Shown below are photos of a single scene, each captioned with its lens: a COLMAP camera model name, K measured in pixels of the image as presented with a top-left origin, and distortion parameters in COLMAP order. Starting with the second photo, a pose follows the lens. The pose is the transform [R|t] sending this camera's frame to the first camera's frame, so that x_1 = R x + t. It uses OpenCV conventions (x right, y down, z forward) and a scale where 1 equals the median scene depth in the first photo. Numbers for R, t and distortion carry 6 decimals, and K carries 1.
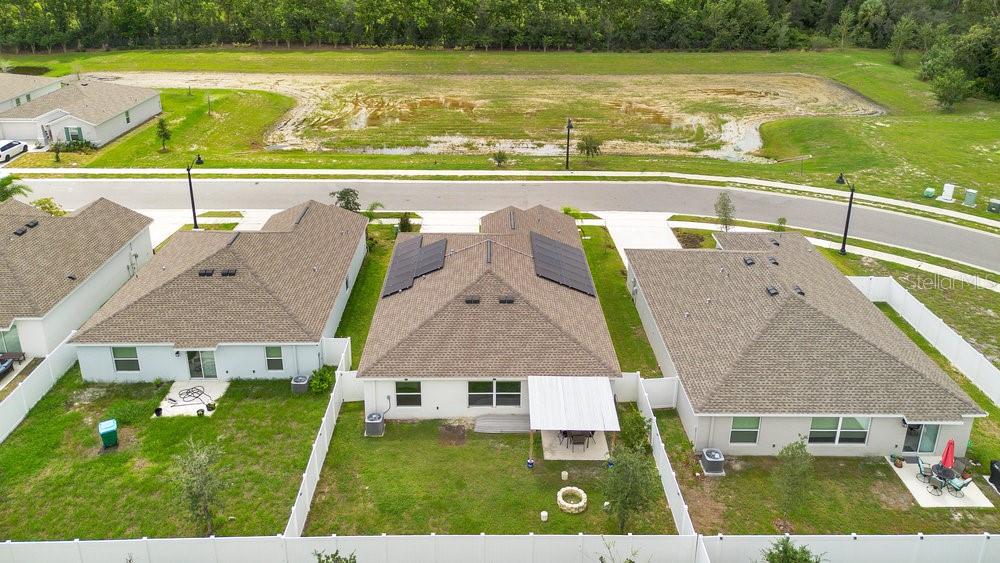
lens RADIAL K [[679.1, 0, 500.0], [0, 679.1, 281.5], [0, 0, 1]] dist [0.024074, -0.005918]
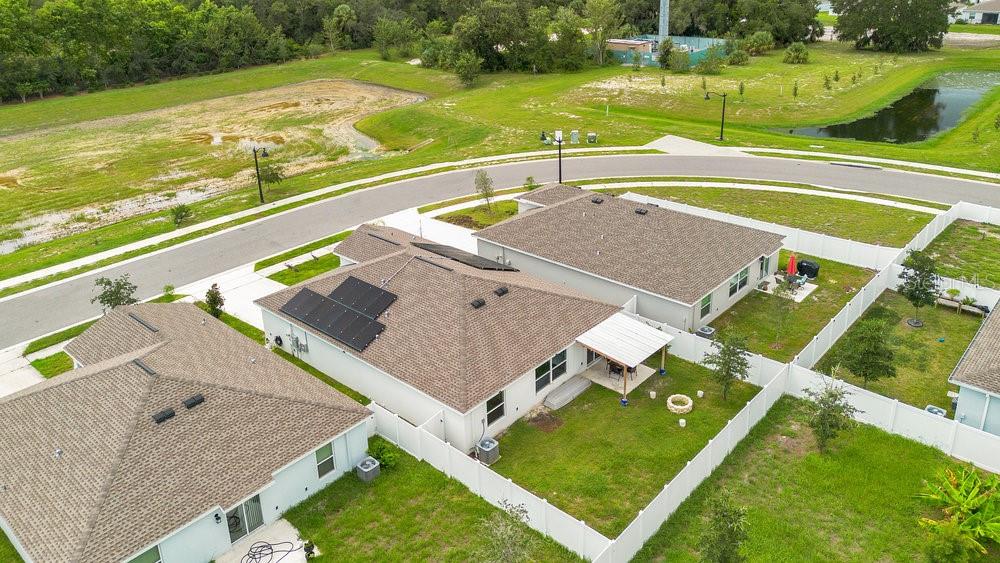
lens RADIAL K [[703.8, 0, 500.0], [0, 703.8, 281.5], [0, 0, 1]] dist [0.056427, -0.063598]
pose [[0.673723, -0.341064, 0.655570, -0.457799], [0.365917, 0.924702, 0.105032, -0.067025], [-0.642030, 0.169121, 0.747794, 0.128753]]
